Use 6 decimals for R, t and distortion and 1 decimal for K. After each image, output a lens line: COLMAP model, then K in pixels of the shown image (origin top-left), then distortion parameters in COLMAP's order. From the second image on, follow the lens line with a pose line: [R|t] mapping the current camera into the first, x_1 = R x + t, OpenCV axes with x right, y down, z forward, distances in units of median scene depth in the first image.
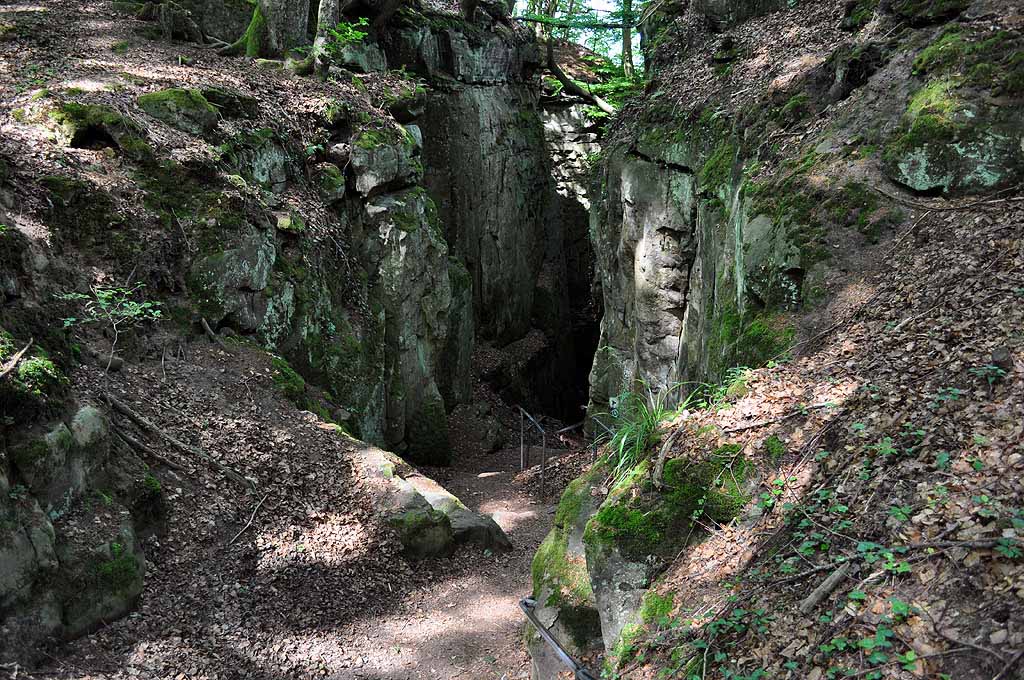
lens RADIAL K [[830.6, 0, 511.7], [0, 830.6, 340.0], [0, 0, 1]] dist [-0.083324, 0.013924]
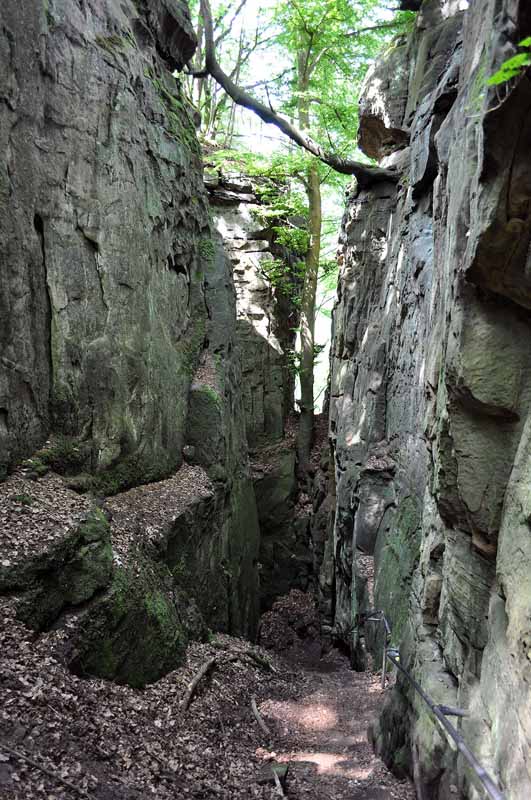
lens RADIAL K [[648.9, 0, 265.7], [0, 648.9, 399.7], [0, 0, 1]] dist [-0.083324, 0.013924]
pose [[0.991904, -0.014686, 0.126139, 0.025288], [0.035995, 0.985069, -0.168355, 0.018392], [-0.121783, 0.171532, 0.977622, 0.596910]]
